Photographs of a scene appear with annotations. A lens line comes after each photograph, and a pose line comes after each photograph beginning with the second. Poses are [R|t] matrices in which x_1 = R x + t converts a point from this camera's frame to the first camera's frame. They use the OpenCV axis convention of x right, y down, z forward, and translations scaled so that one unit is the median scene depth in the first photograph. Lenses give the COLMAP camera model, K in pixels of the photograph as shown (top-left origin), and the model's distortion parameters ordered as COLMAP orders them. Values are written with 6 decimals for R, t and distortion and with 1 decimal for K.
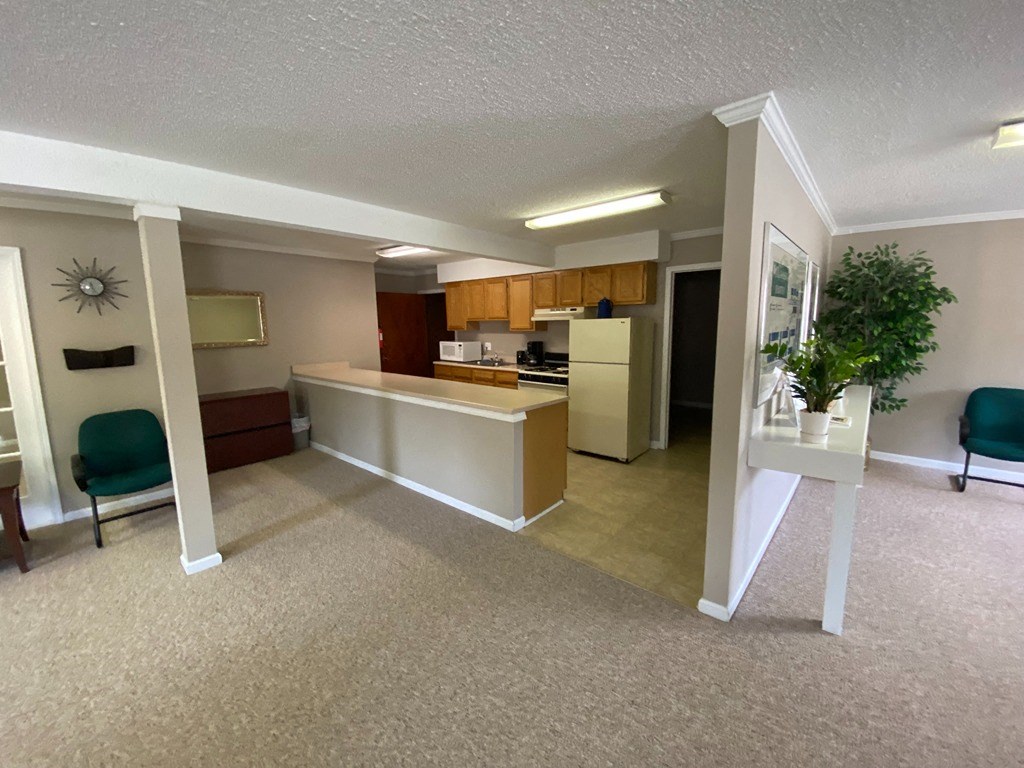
lens RADIAL K [[413.7, 0, 508.2], [0, 413.7, 380.6], [0, 0, 1]] dist [0.046796, -0.039628]
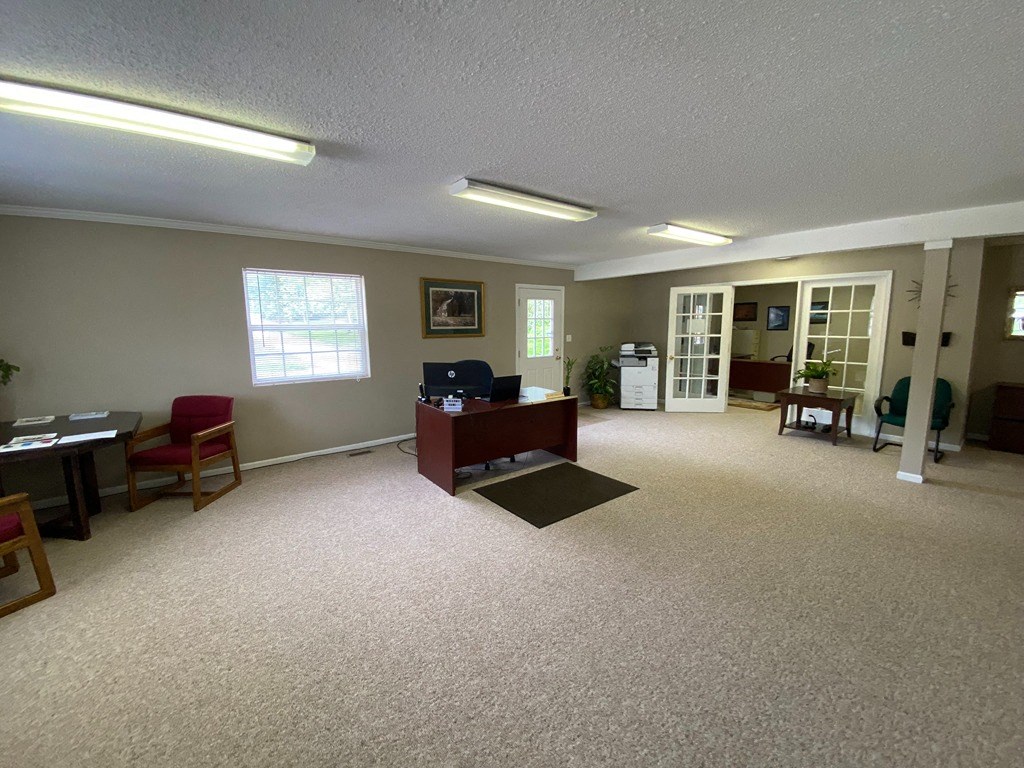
lens RADIAL K [[413.7, 0, 508.2], [0, 413.7, 380.6], [0, 0, 1]] dist [0.046796, -0.039628]
pose [[-0.191611, 0.137198, -0.971834, 0.913927], [-0.127223, 0.978355, 0.163202, 0.037231], [0.973190, 0.154911, -0.170009, -0.188631]]
